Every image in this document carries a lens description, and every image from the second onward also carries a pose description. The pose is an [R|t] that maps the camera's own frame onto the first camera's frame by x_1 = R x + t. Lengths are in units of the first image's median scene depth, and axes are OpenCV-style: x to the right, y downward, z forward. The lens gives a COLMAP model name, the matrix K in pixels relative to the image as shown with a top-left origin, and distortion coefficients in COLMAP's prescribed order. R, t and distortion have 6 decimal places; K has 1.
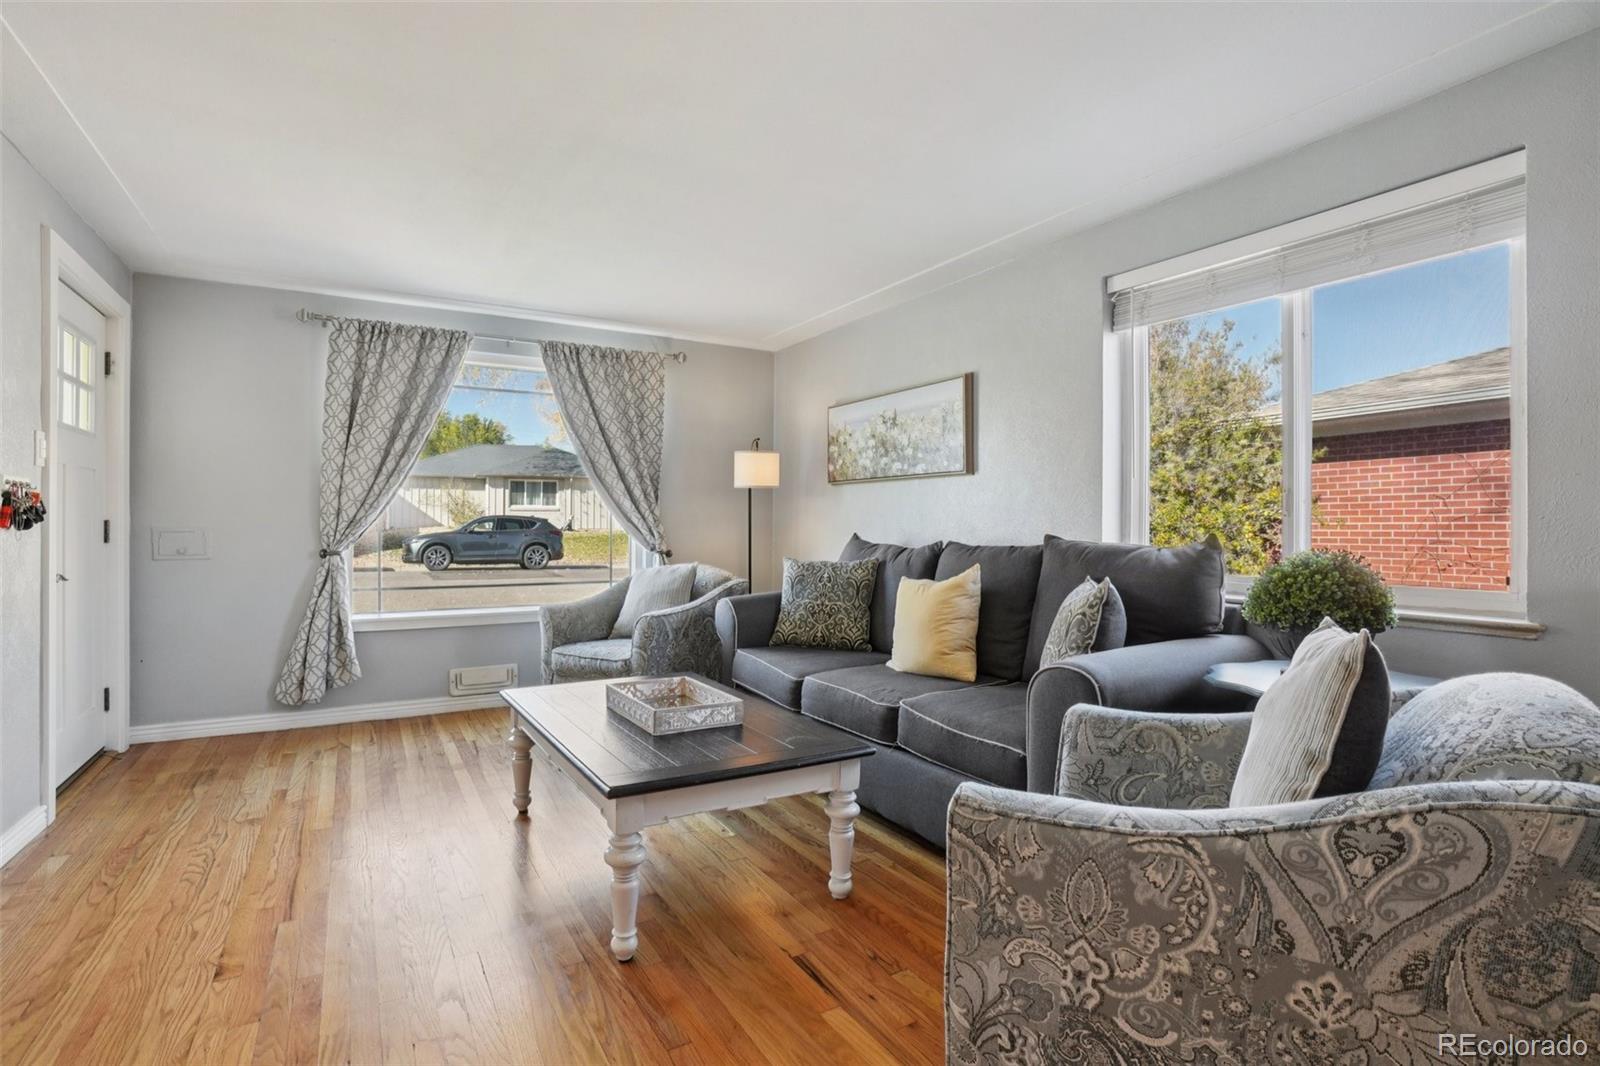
lens RADIAL K [[781.5, 0, 771.5], [0, 781.5, 513.5], [0, 0, 1]] dist [-0.004377, 0.000212]
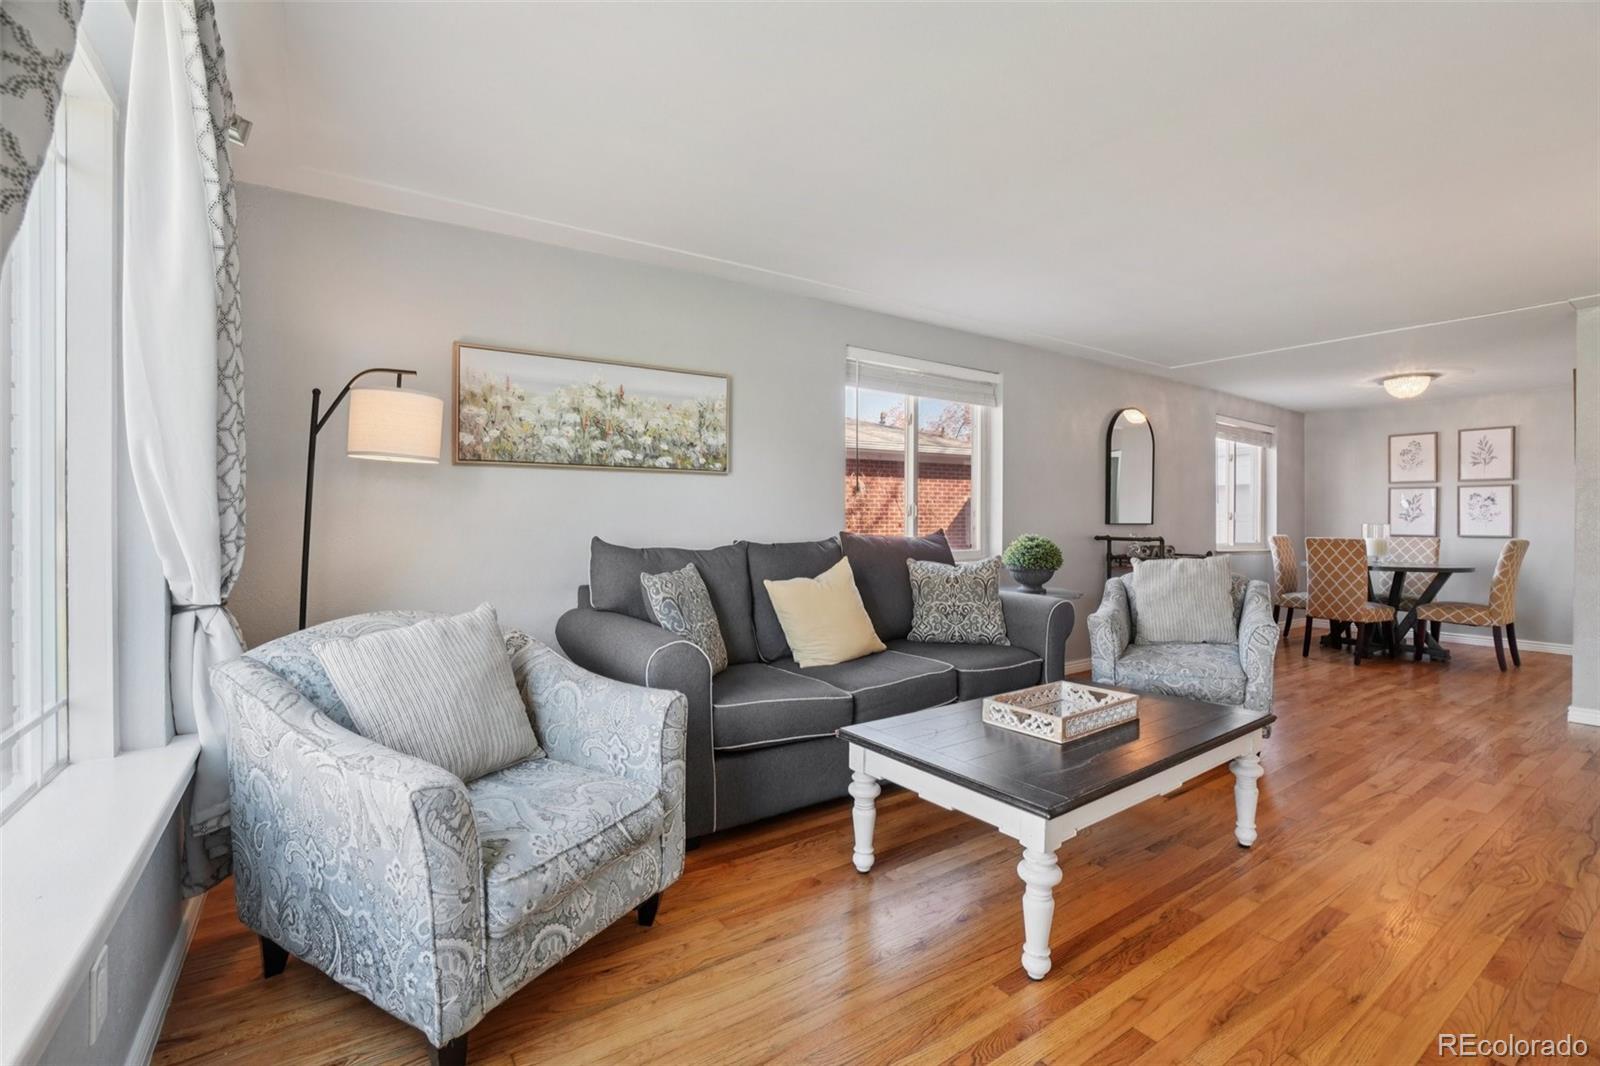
lens RADIAL K [[699.2, 0, 800.7], [0, 699.2, 517.2], [0, 0, 1]] dist [-0.000371, 0.000151]
pose [[-0.089844, -0.017672, 0.995799, -0.597700], [-0.021809, 0.999638, 0.015772, -0.009024], [-0.995717, -0.020301, -0.090197, 0.869652]]
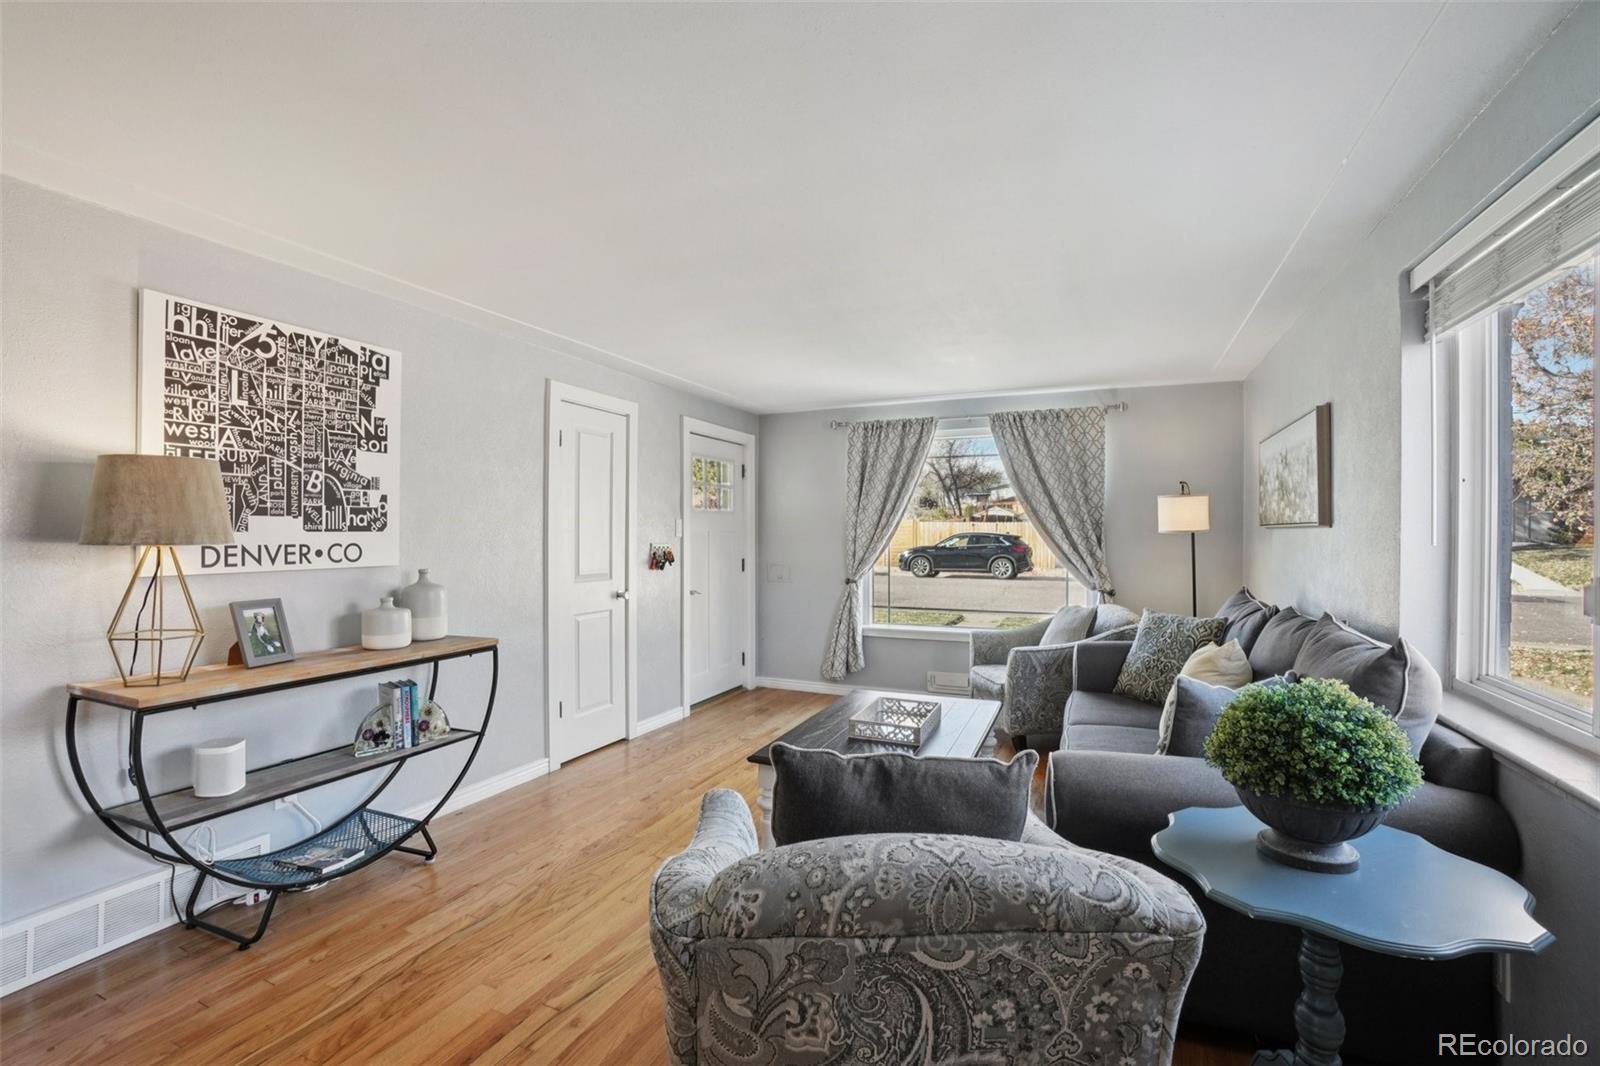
lens RADIAL K [[697.6, 0, 805.1], [0, 697.6, 540.0], [0, 0, 1]] dist [-0.039650, 0.000264]
pose [[0.614398, 0.002625, -0.788992, 0.426321], [0.012844, 0.999829, 0.013329, -0.046563], [0.788891, -0.018323, 0.614259, 0.110690]]
